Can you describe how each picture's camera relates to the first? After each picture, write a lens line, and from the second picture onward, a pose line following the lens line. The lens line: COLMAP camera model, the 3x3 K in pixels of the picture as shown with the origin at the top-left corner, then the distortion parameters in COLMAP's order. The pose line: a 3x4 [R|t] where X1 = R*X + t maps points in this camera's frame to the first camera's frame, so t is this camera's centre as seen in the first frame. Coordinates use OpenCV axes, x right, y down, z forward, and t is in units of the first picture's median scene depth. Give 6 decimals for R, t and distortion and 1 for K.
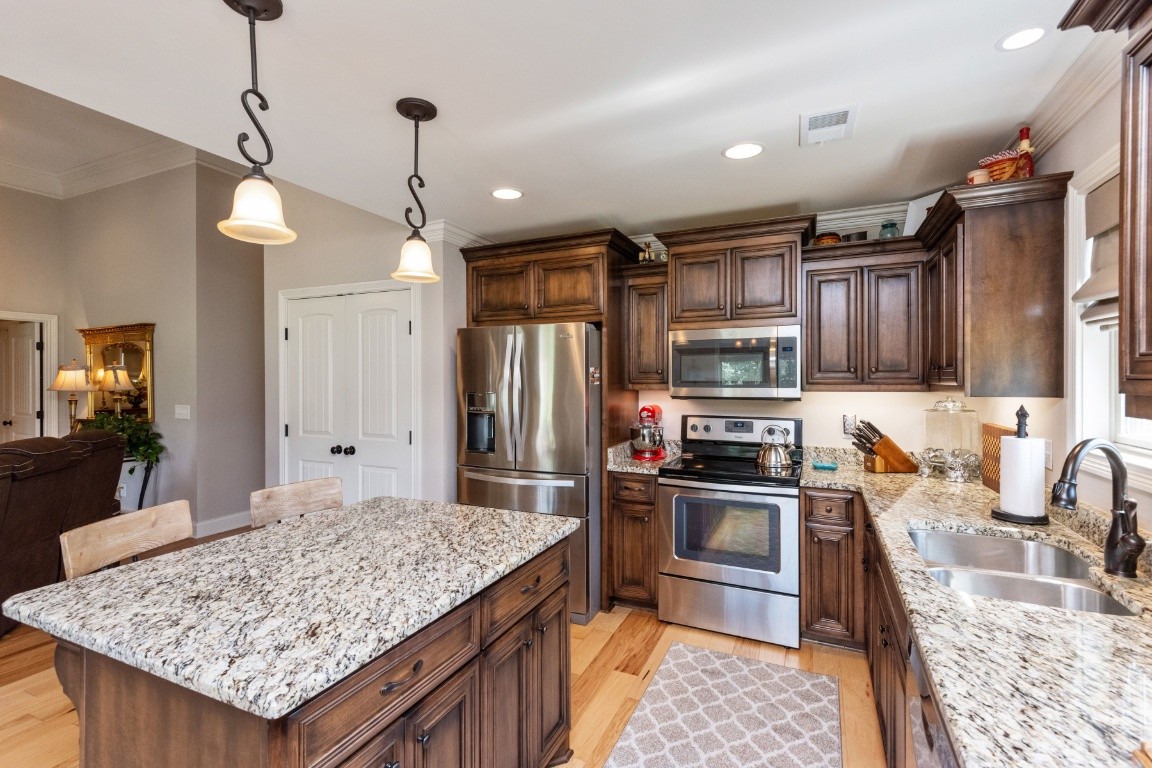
lens RADIAL K [[525.9, 0, 576.0], [0, 525.9, 384.0], [0, 0, 1]] dist [0.002776, -0.000239]
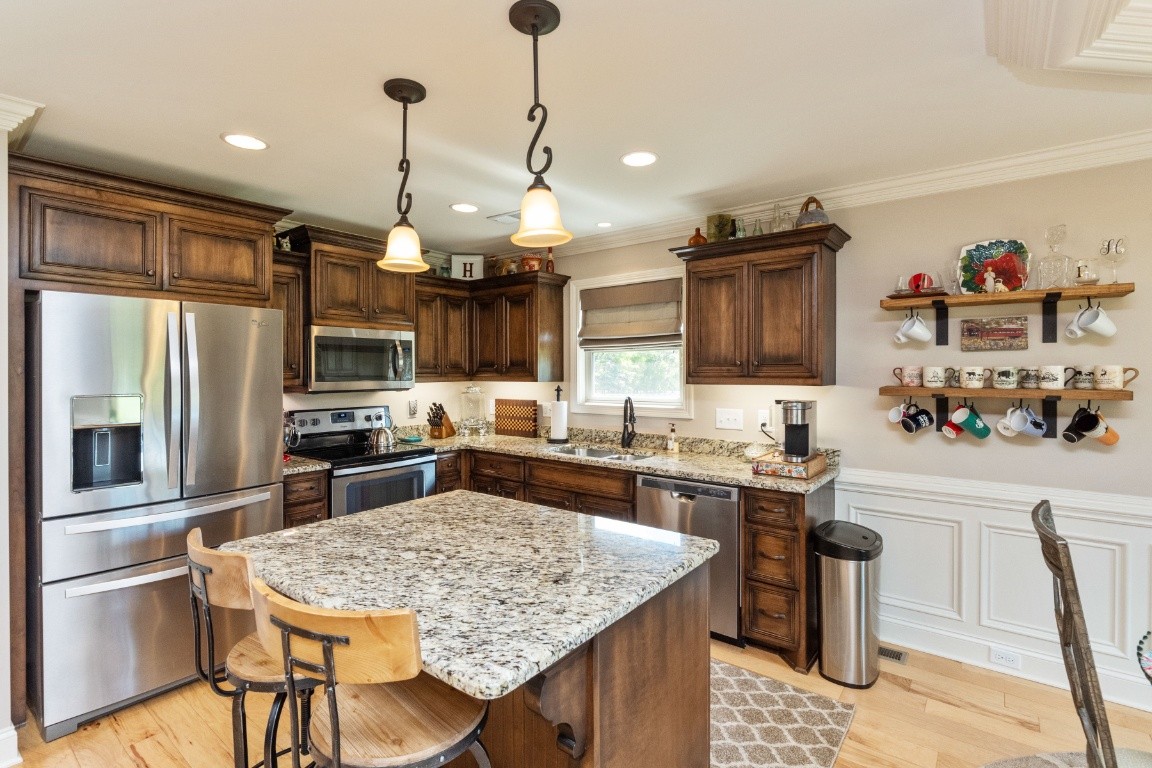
lens RADIAL K [[543.1, 0, 572.6], [0, 543.1, 373.3], [0, 0, 1]] dist [-0.005382, -0.001115]
pose [[0.223148, -0.001566, 0.974783, -1.461348], [0.013345, 0.999910, -0.001449, -0.004573], [-0.974693, 0.013332, 0.223149, 0.600013]]
